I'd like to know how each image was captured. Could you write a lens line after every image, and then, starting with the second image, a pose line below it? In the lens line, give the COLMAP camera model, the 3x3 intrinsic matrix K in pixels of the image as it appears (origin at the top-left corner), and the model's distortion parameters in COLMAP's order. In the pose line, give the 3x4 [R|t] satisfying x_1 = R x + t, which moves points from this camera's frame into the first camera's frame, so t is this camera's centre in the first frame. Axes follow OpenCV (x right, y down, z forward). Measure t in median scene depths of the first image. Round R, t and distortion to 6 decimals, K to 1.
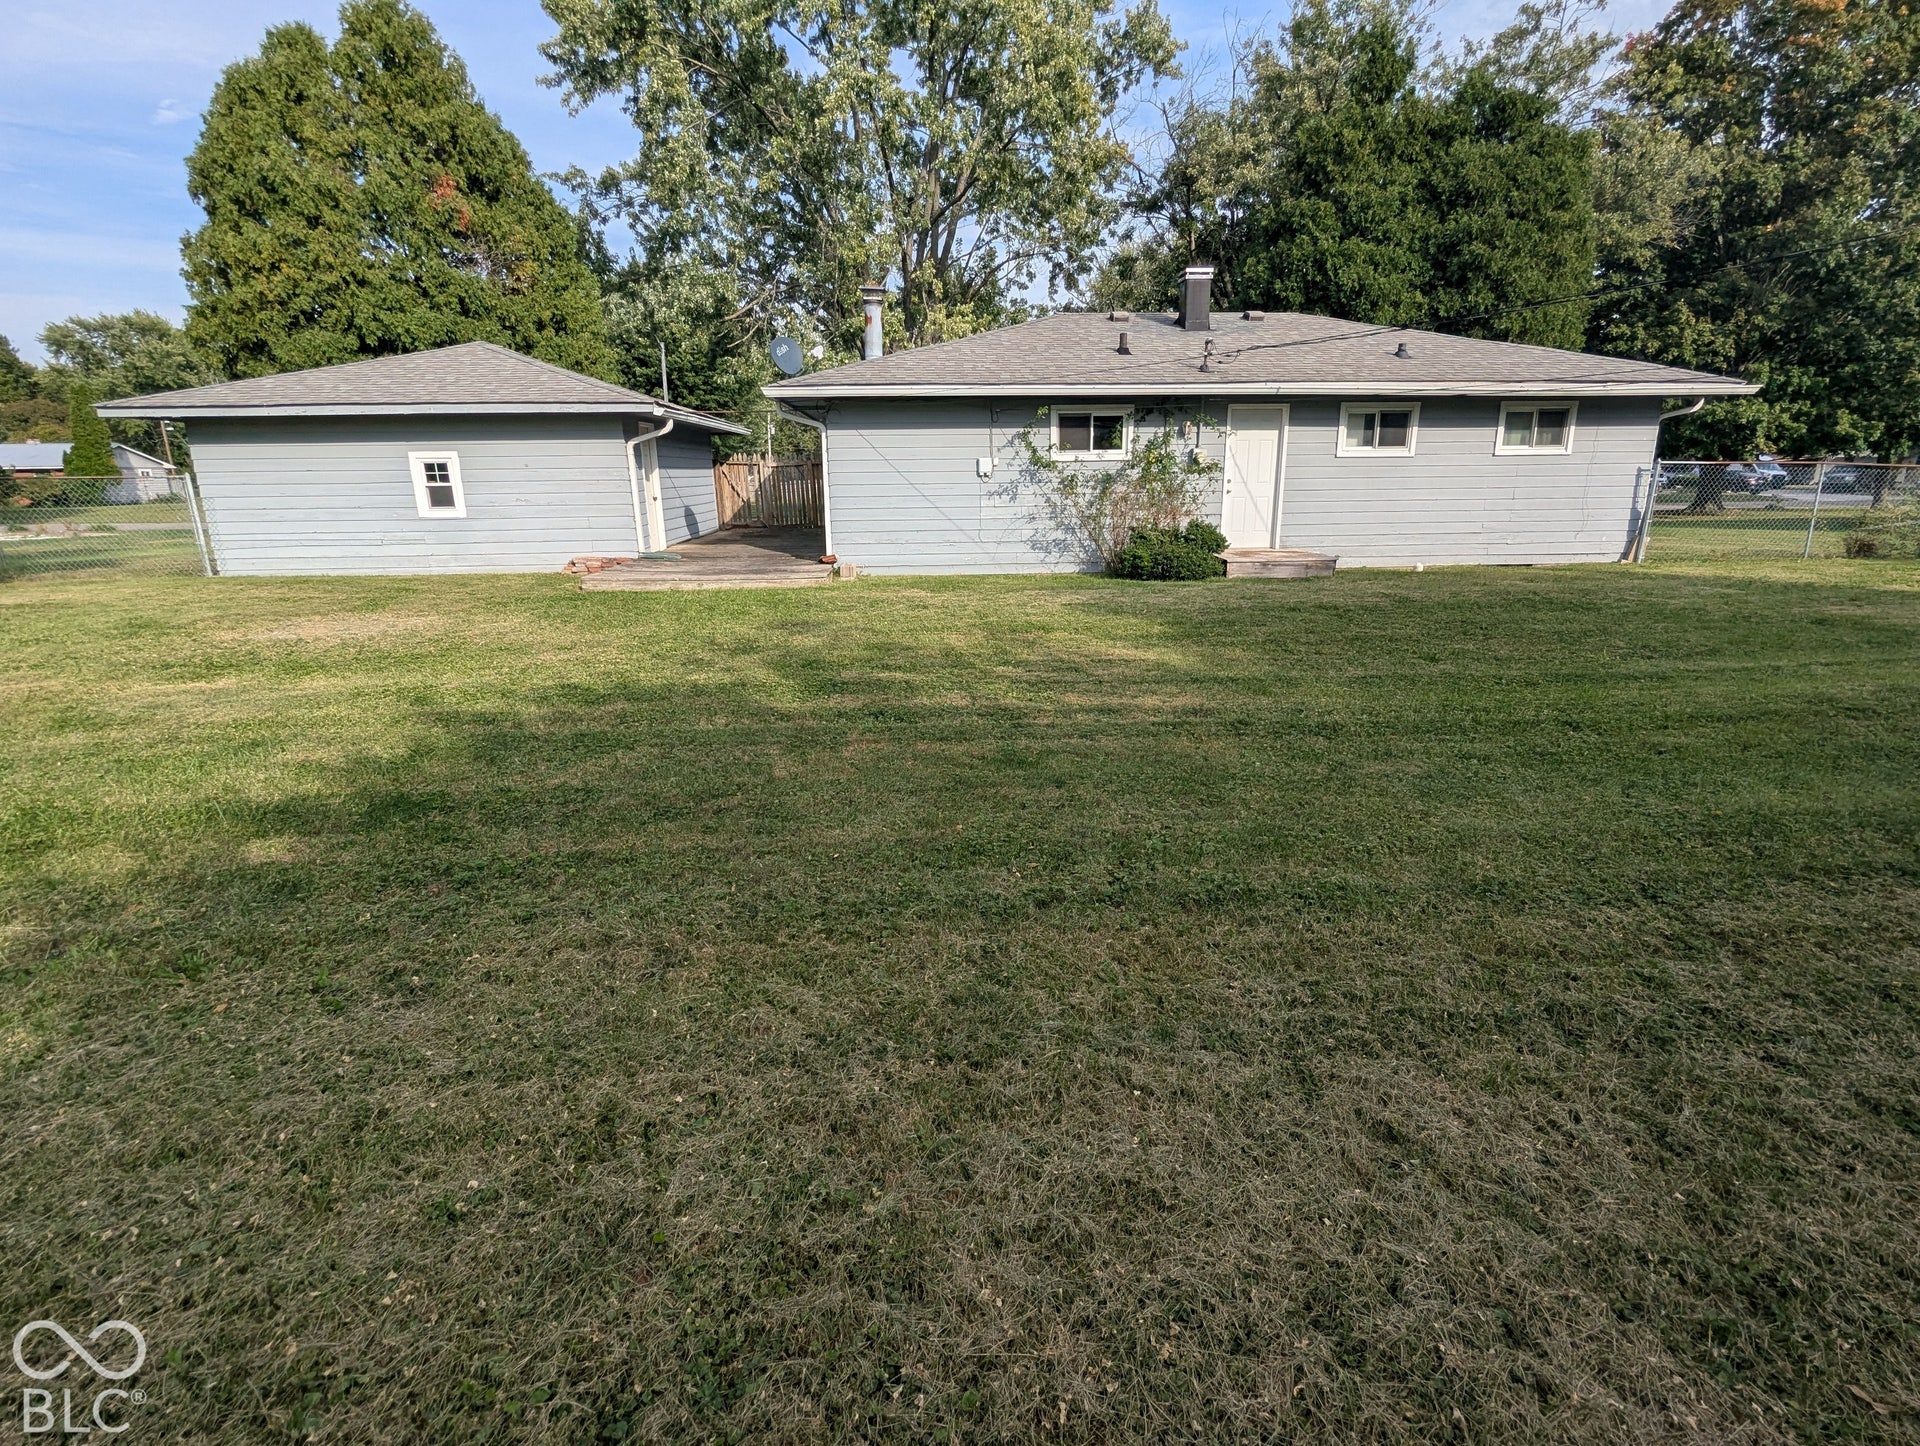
lens RADIAL K [[891.5, 0, 959.6], [0, 891.5, 719.9], [0, 0, 1]] dist [-0.000151, 0.000024]
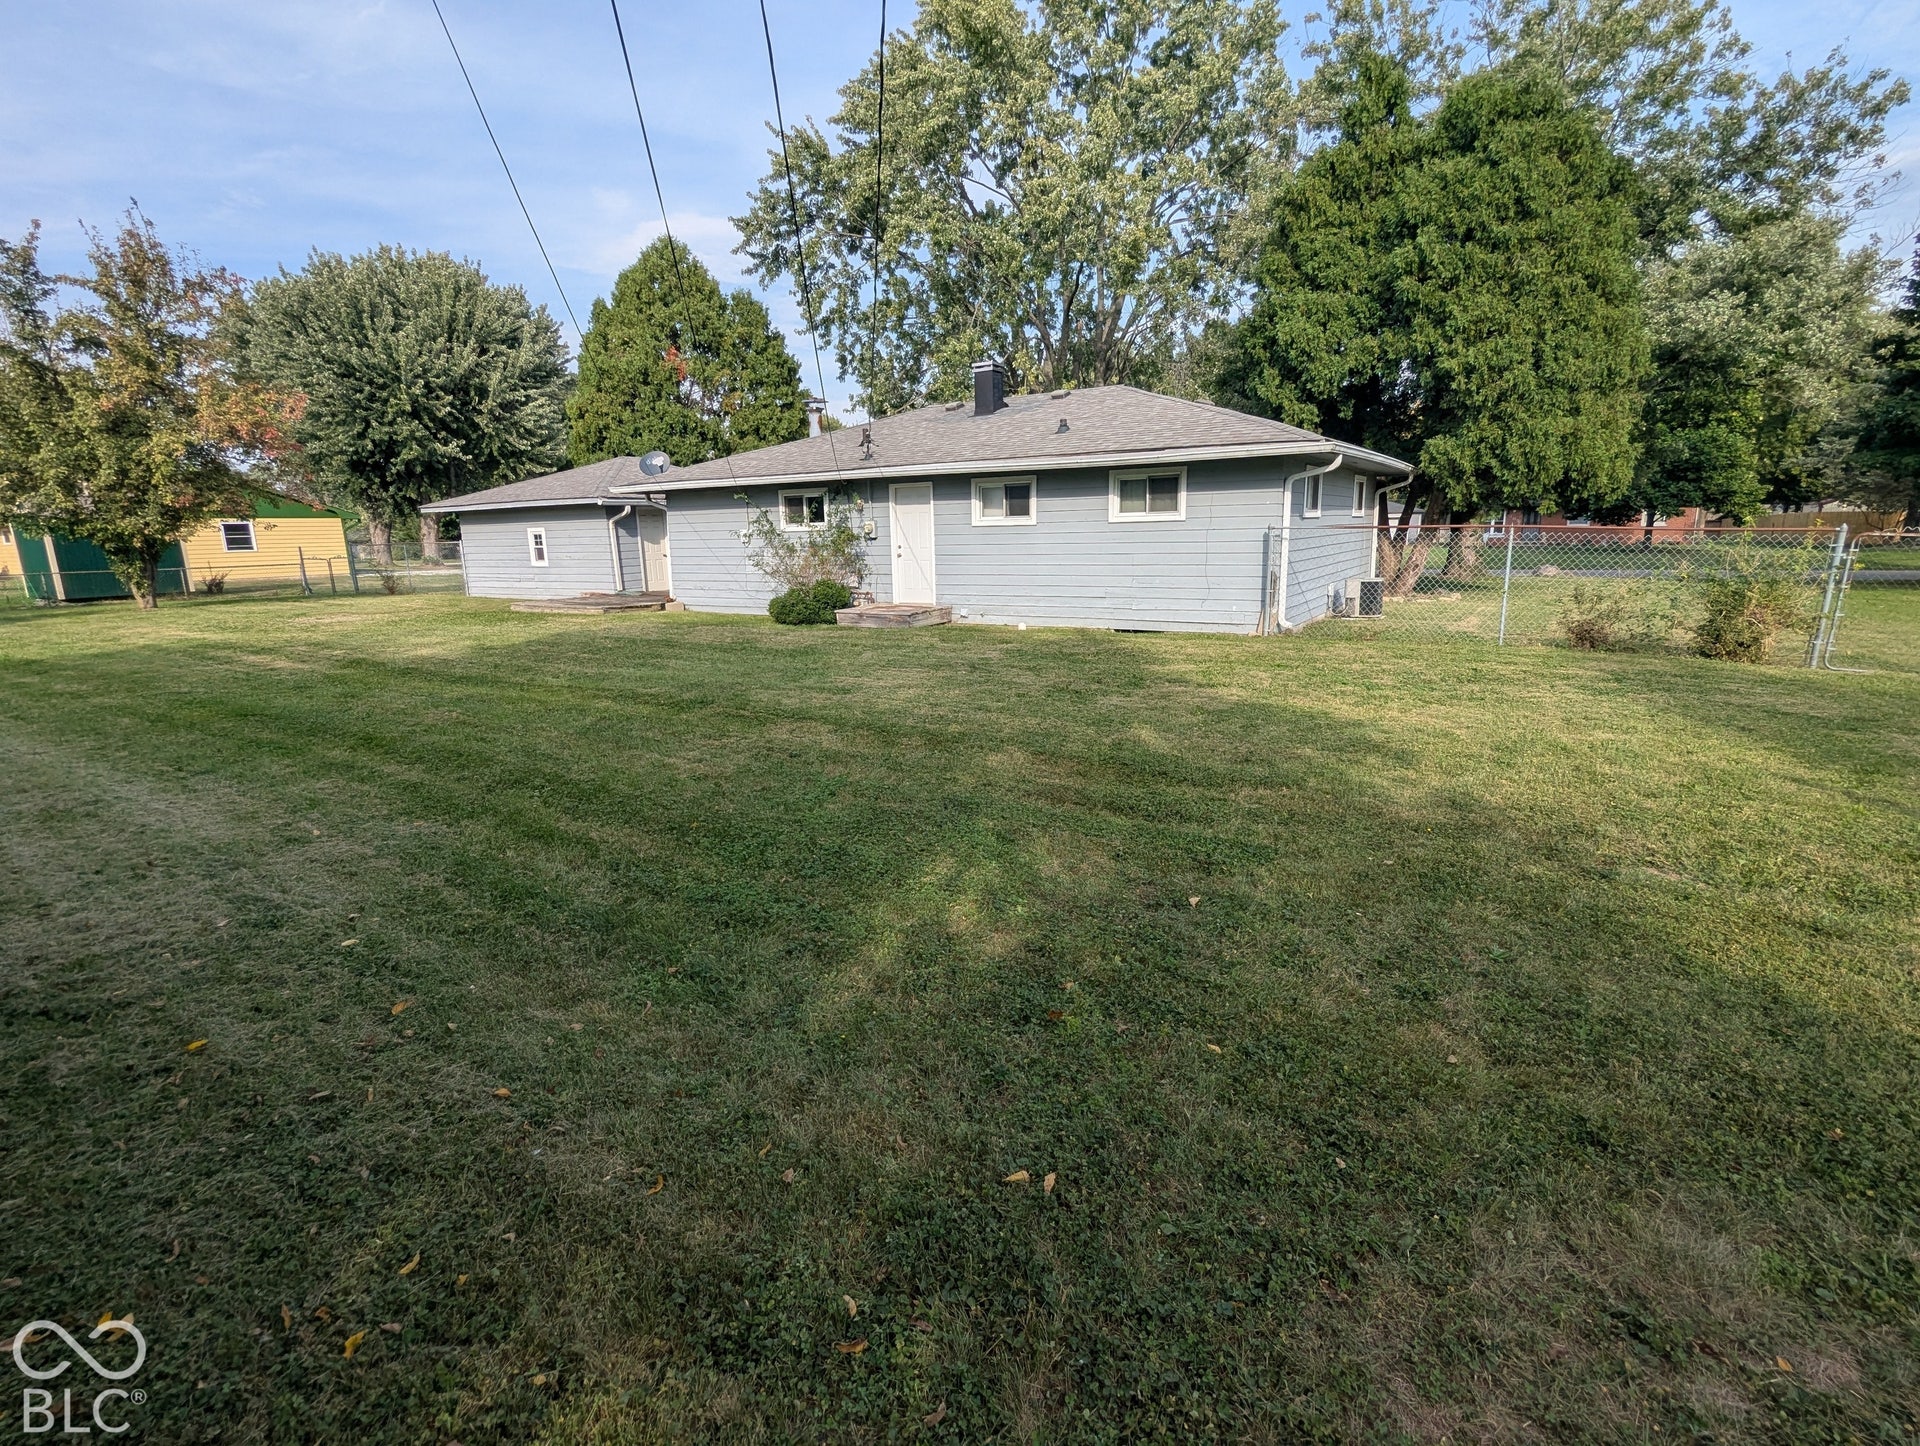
lens RADIAL K [[891.5, 0, 954.2], [0, 891.5, 721.2], [0, 0, 1]] dist [-0.000151, 0.000024]
pose [[0.815417, 0.114518, -0.567433, 1.074826], [-0.144286, 0.989507, -0.007644, -0.038650], [0.560603, 0.088106, 0.823384, 0.079996]]
